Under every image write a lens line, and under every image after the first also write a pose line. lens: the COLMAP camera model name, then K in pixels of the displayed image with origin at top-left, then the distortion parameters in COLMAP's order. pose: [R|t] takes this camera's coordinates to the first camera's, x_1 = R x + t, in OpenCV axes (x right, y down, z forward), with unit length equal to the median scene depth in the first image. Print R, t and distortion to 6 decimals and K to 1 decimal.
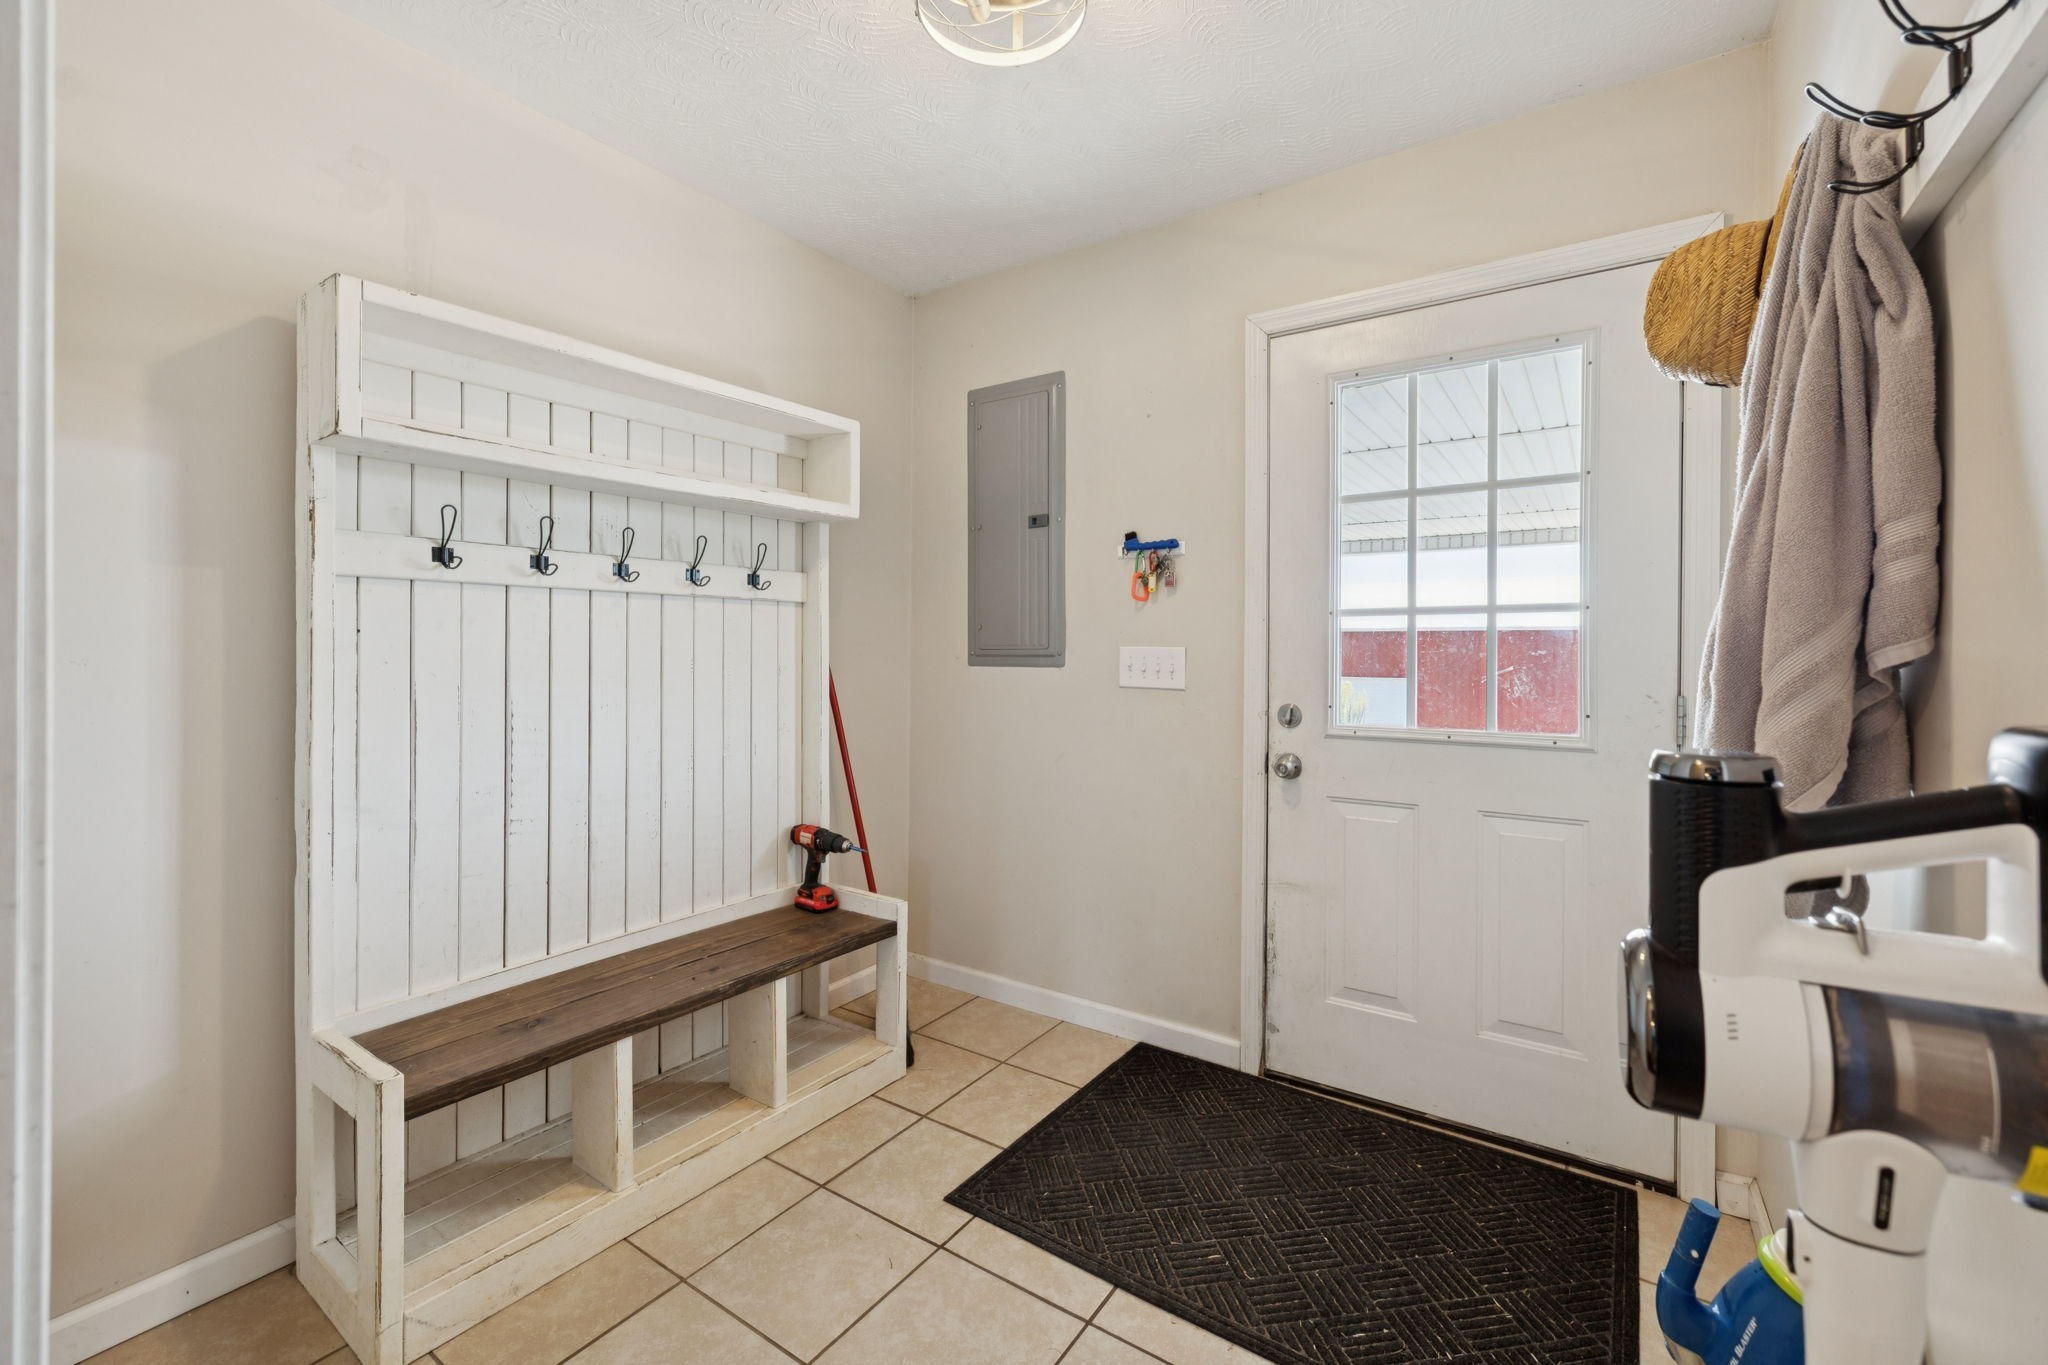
lens RADIAL K [[865.2, 0, 1023.1], [0, 865.2, 636.8], [0, 0, 1]] dist [-0.000645, 0.000522]
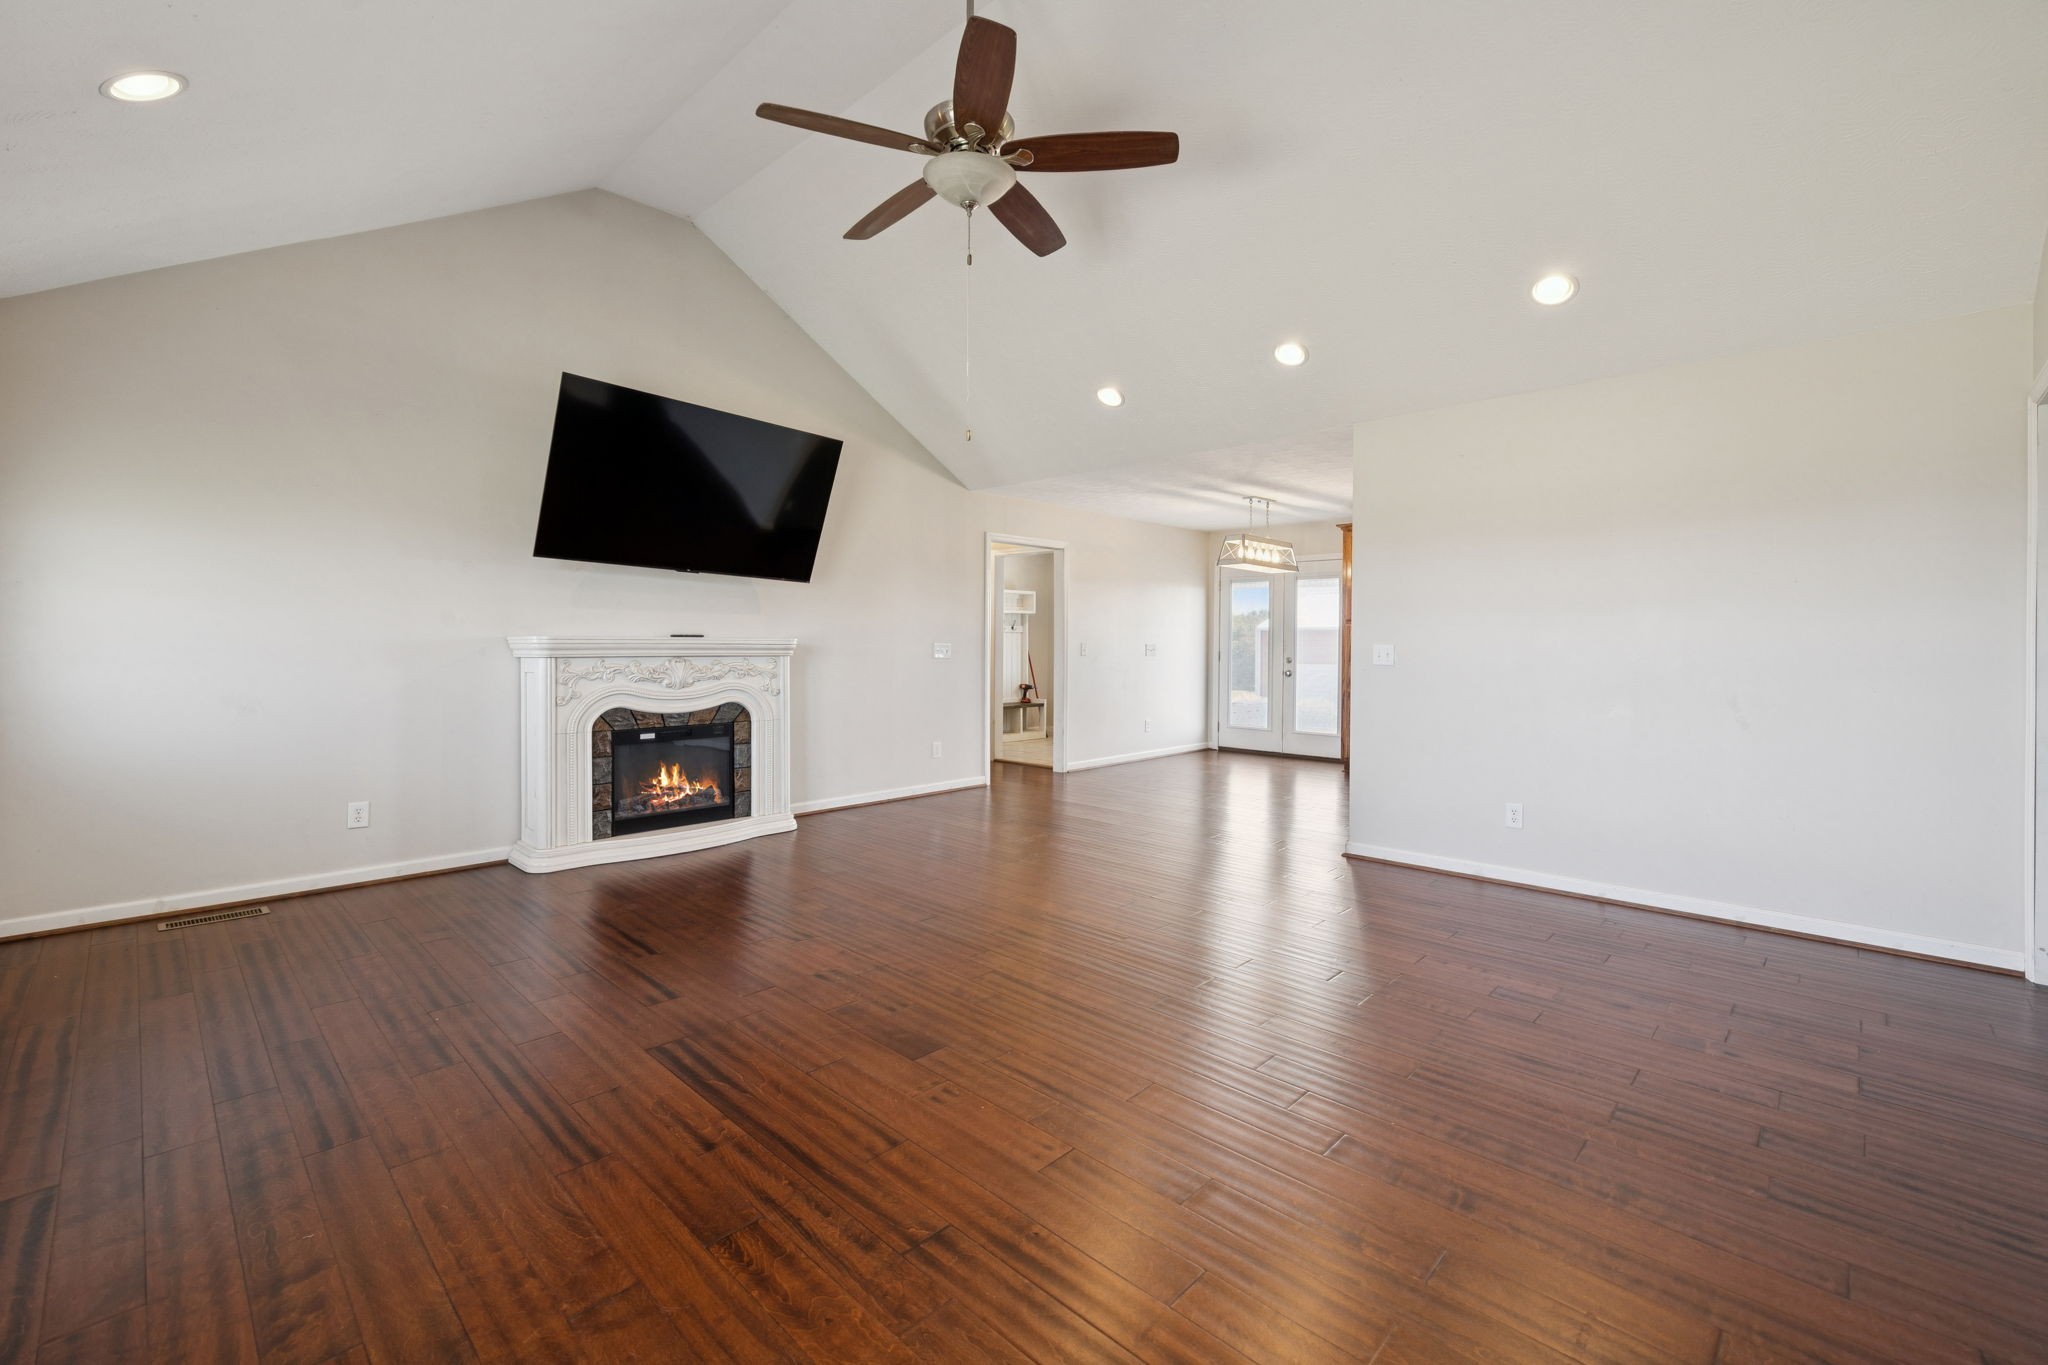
lens RADIAL K [[865.2, 0, 1023.1], [0, 865.2, 636.8], [0, 0, 1]] dist [-0.000645, 0.000522]
pose [[0.985720, -0.002963, -0.168366, 0.584968], [0.003301, 0.999993, 0.001727, -0.033204], [0.168360, -0.002258, 0.985723, -3.983522]]
